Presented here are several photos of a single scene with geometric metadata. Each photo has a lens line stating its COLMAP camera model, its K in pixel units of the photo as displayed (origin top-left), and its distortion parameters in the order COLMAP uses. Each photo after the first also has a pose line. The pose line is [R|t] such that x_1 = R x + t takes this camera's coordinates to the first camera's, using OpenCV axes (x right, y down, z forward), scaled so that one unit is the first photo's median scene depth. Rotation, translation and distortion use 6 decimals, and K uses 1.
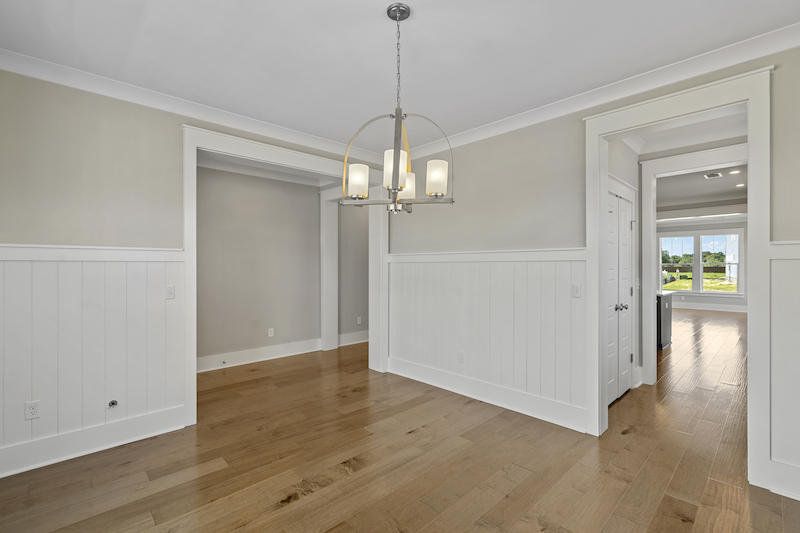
lens RADIAL K [[365.9, 0, 401.4], [0, 365.9, 264.7], [0, 0, 1]] dist [0.000086, 0.000058]
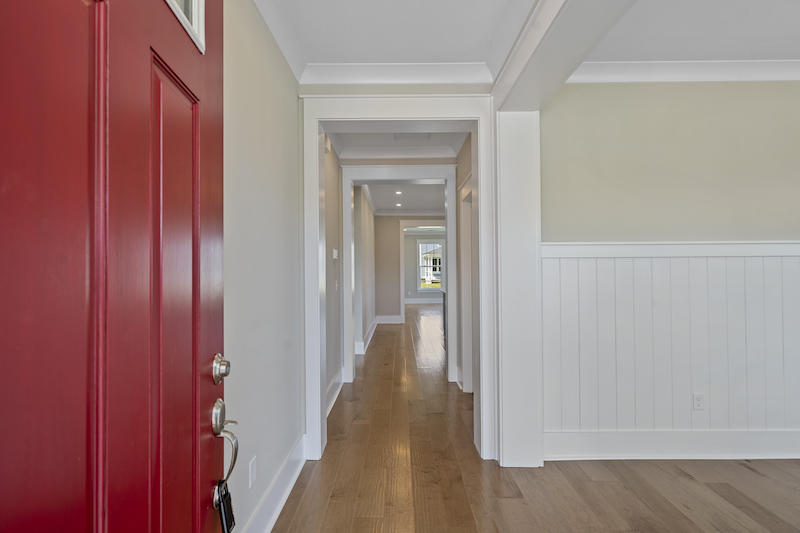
lens RADIAL K [[382.5, 0, 399.4], [0, 382.5, 265.2], [0, 0, 1]] dist [0.000333, -0.000054]
pose [[0.701151, -0.003460, 0.713004, -0.591188], [0.013405, 0.999875, -0.008329, 0.007213], [-0.712887, 0.015398, 0.701110, 0.764583]]
